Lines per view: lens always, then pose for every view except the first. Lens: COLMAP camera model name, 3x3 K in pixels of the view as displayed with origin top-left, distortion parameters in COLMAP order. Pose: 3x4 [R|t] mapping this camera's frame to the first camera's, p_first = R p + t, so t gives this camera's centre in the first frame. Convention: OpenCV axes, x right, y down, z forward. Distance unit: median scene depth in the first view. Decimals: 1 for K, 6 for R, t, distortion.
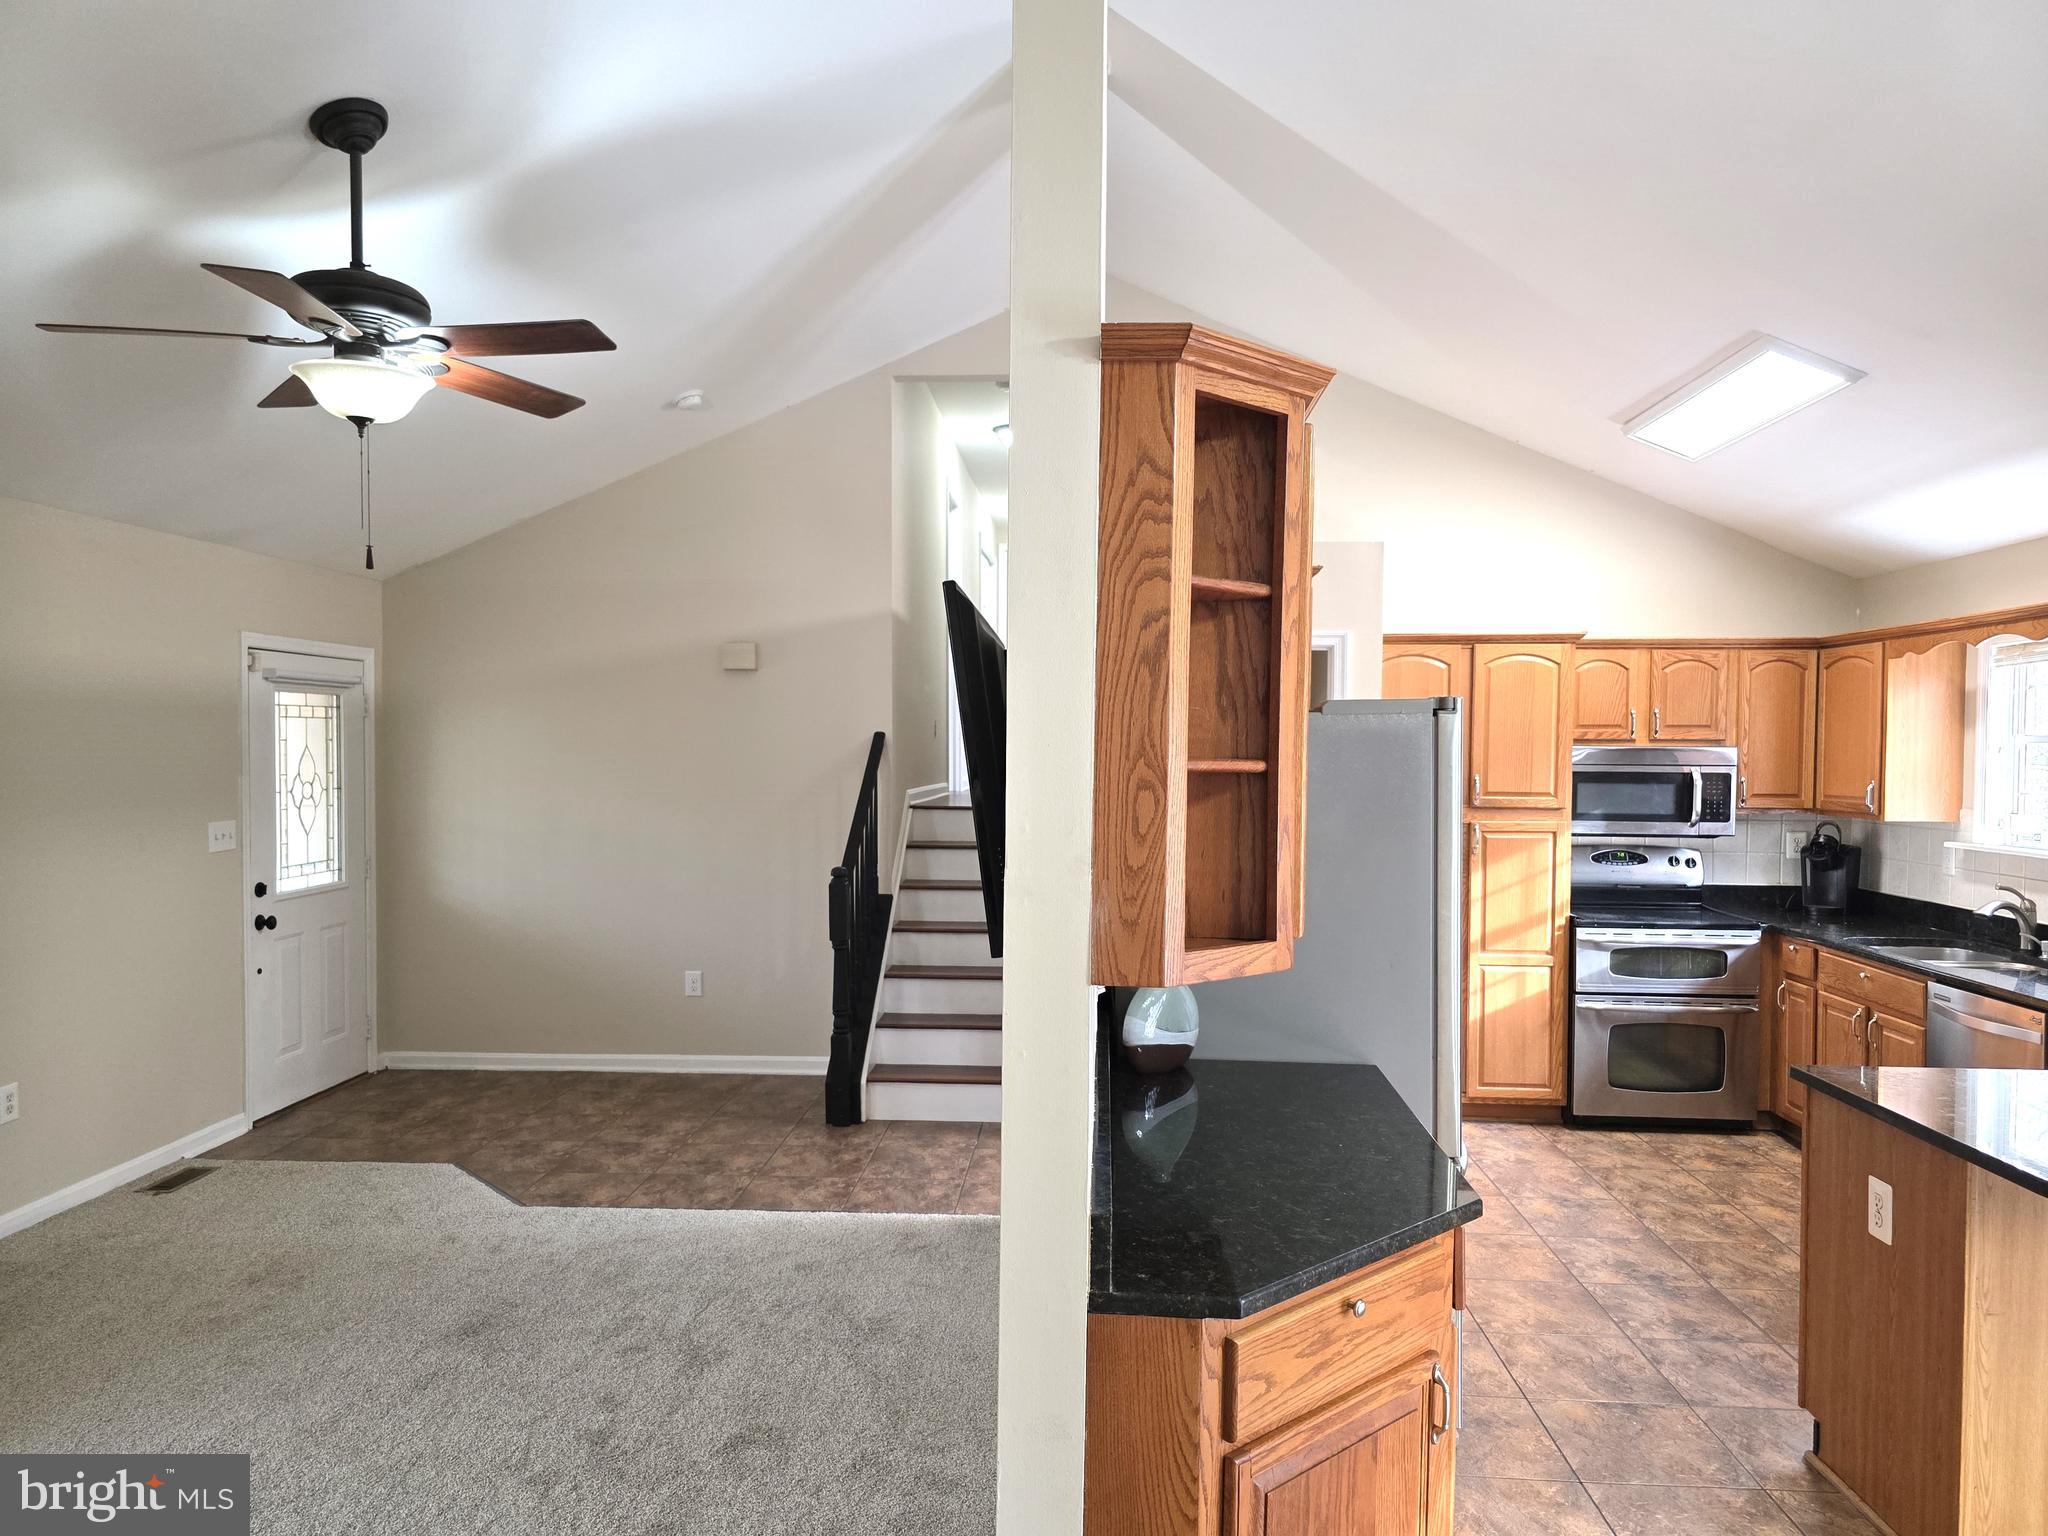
lens RADIAL K [[1372.0, 0, 1015.4], [0, 1372.0, 789.5], [0, 0, 1]] dist [0.057585, -0.045503]
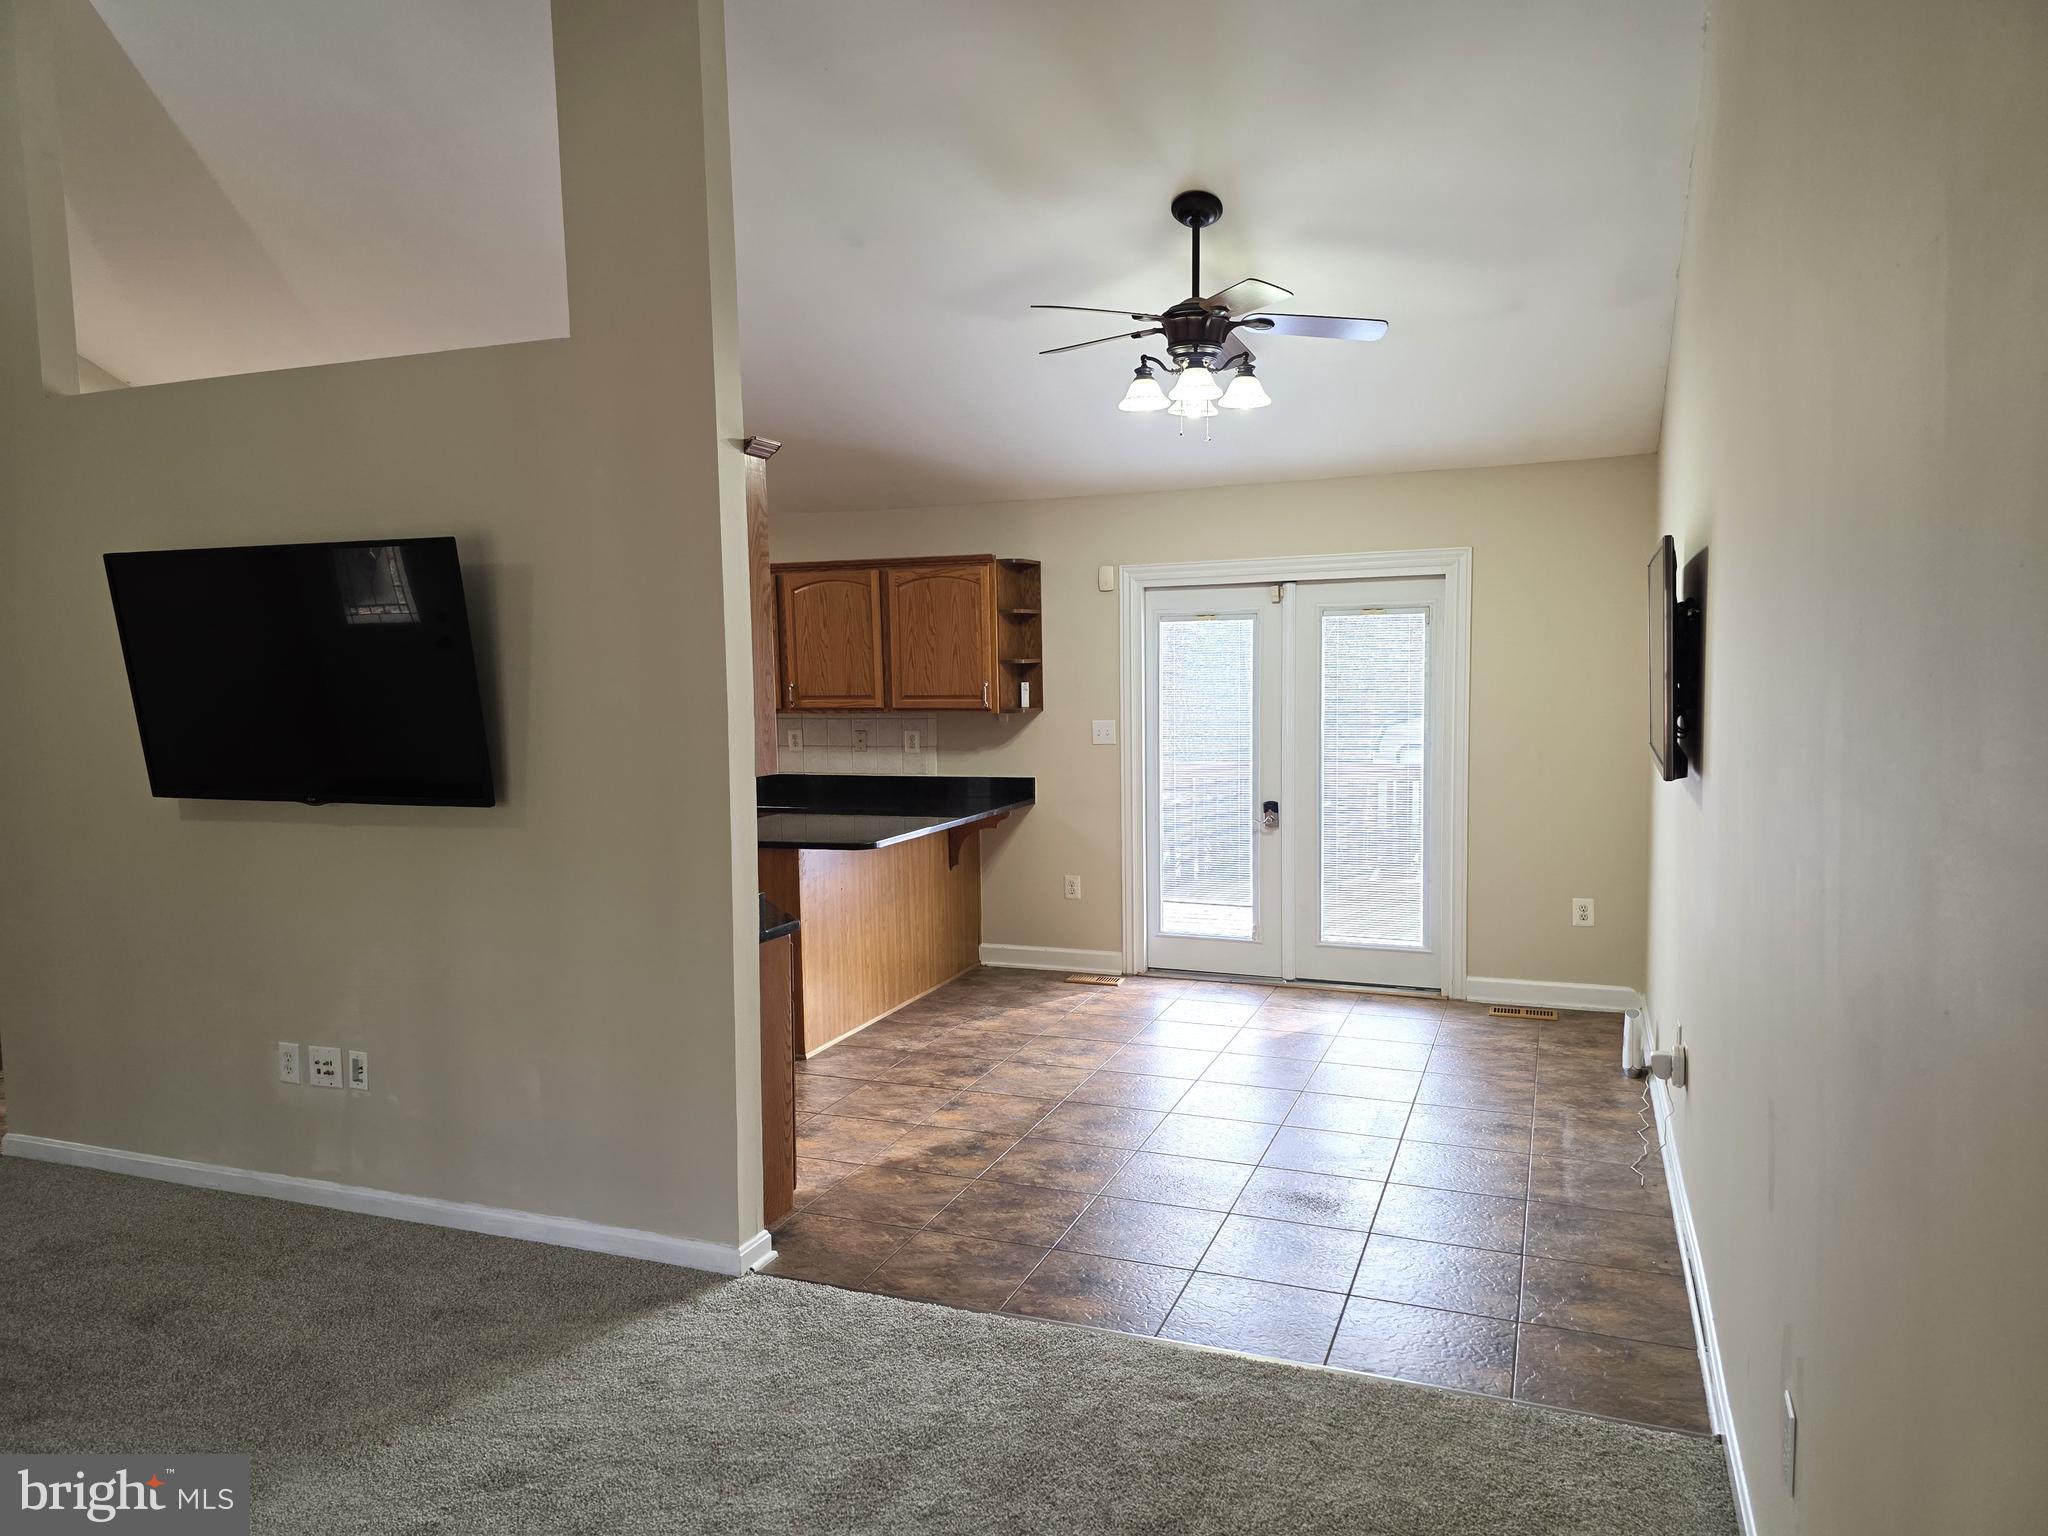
lens RADIAL K [[1365.3, 0, 1030.1], [0, 1365.3, 782.2], [0, 0, 1]] dist [0.077015, -0.074263]
pose [[0.310125, -0.095679, 0.945869, -0.763762], [0.050815, 0.995169, 0.084005, 0.003888], [-0.949337, 0.022012, 0.313489, 0.007926]]
